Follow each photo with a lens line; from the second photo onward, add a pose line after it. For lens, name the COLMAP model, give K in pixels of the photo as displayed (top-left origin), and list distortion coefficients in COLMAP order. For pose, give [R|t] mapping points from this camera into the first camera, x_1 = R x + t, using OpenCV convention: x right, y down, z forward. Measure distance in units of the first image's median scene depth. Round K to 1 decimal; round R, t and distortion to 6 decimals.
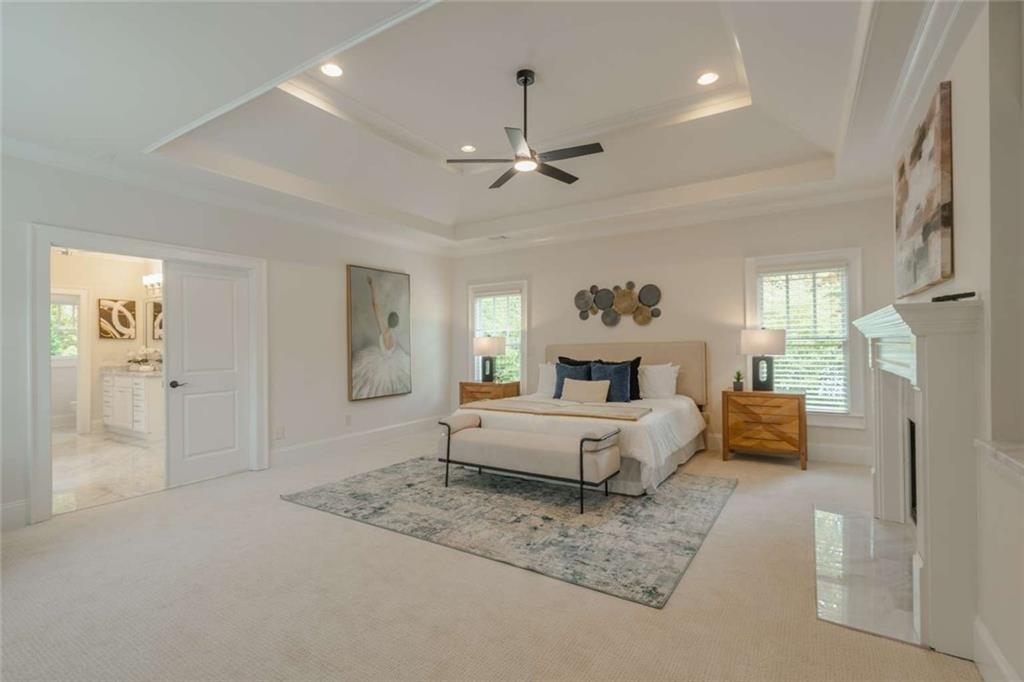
lens RADIAL K [[468.8, 0, 511.4], [0, 468.8, 342.7], [0, 0, 1]] dist [0.002222, 0.000391]
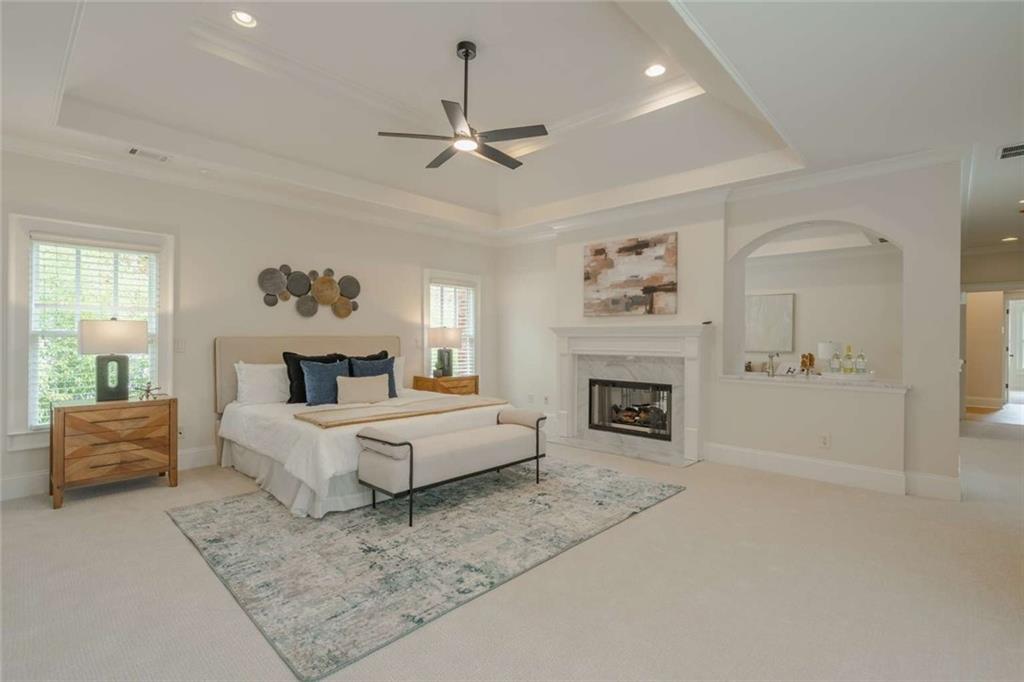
lens RADIAL K [[468.8, 0, 512.3], [0, 468.8, 338.9], [0, 0, 1]] dist [0.002222, 0.000391]
pose [[0.202966, 0.014551, 0.979078, -0.932422], [-0.008683, 0.999877, -0.013060, 0.022734], [-0.979147, -0.005850, 0.203068, 0.778980]]
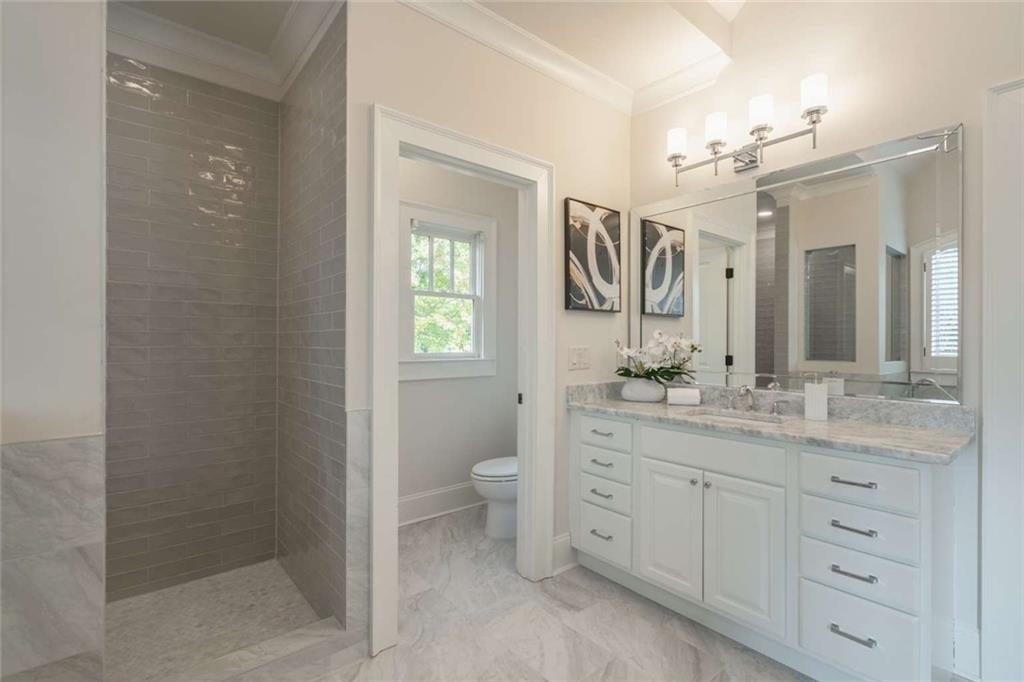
lens RADIAL K [[468.8, 0, 512.6], [0, 468.8, 340.3], [0, 0, 1]] dist [0.002222, 0.000391]
pose [[0.948067, 0.009110, -0.317940, -0.258942], [-0.007112, 0.999947, 0.007444, 0.004090], [0.317991, -0.004796, 0.948082, 0.209287]]
